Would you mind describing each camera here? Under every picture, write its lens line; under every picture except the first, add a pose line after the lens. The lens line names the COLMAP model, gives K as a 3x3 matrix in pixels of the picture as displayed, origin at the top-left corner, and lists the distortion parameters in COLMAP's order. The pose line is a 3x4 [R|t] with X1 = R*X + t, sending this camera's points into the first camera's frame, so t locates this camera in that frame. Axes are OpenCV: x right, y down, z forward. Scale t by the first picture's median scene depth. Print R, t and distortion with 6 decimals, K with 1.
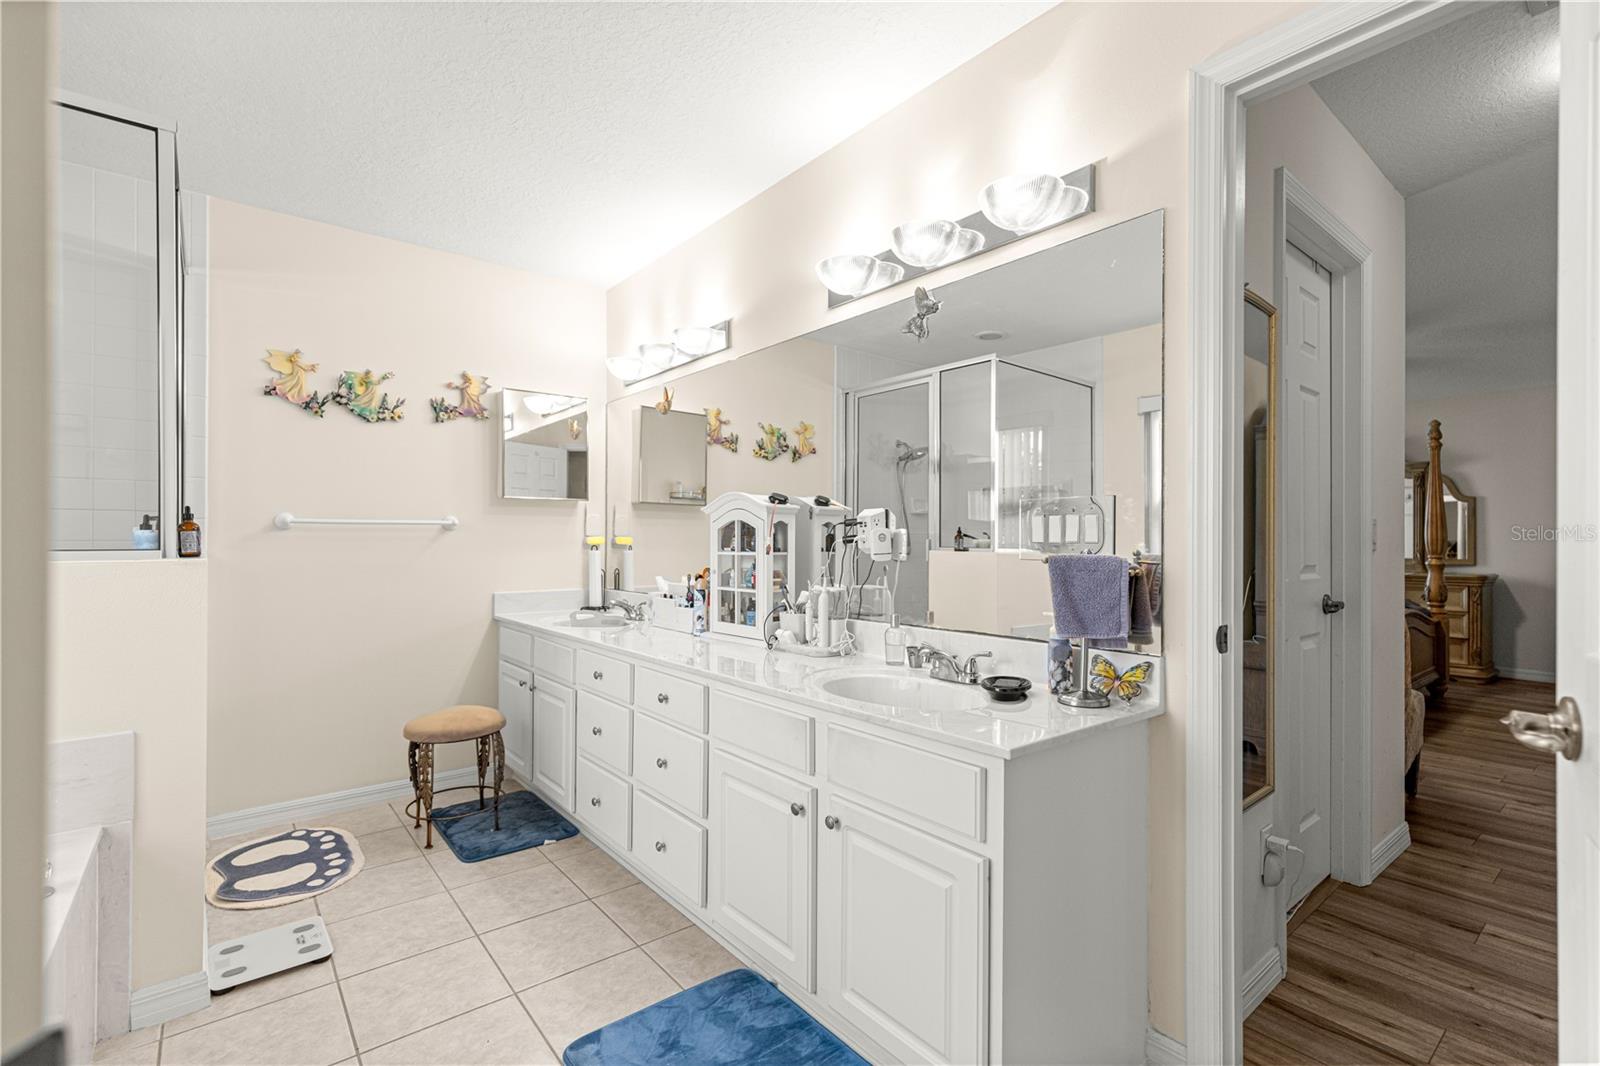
lens RADIAL K [[723.3, 0, 793.9], [0, 723.3, 539.3], [0, 0, 1]] dist [-0.000932, -0.000128]
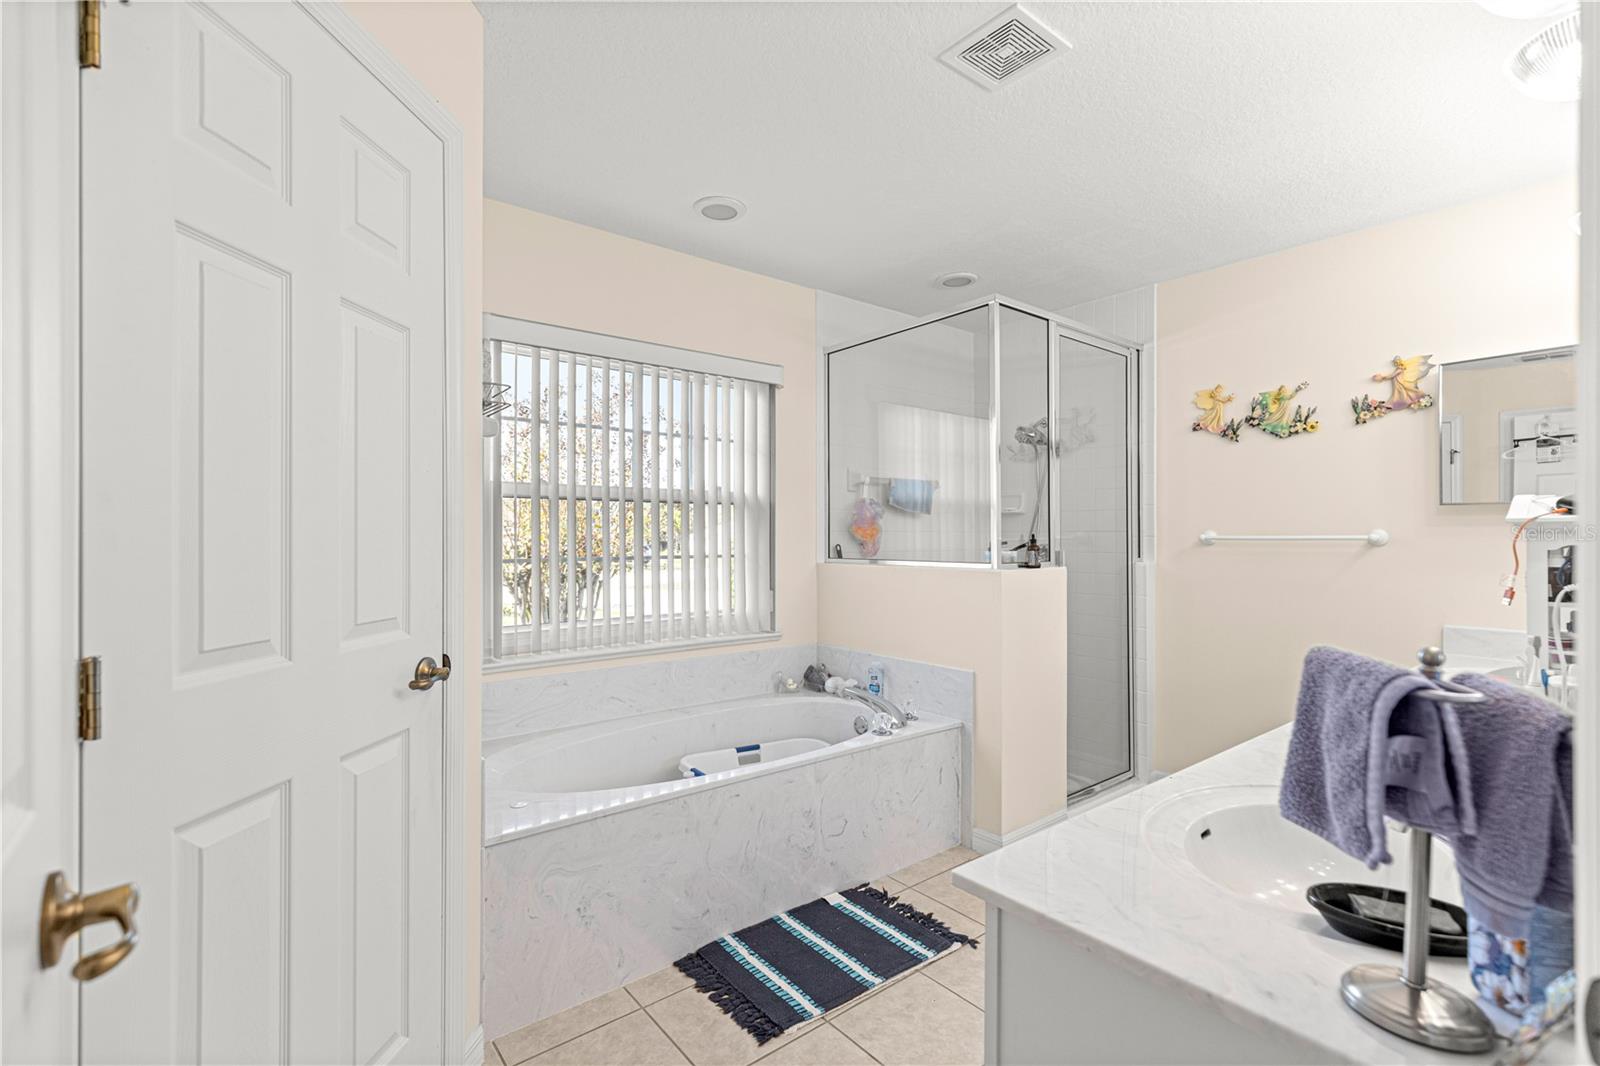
lens RADIAL K [[723.3, 0, 793.9], [0, 723.3, 539.3], [0, 0, 1]] dist [-0.000932, -0.000128]
pose [[-0.004292, -0.000054, -0.999991, 0.416500], [0.000414, 1.000000, -0.000055, -0.021594], [0.999991, -0.000414, -0.004292, 0.325985]]
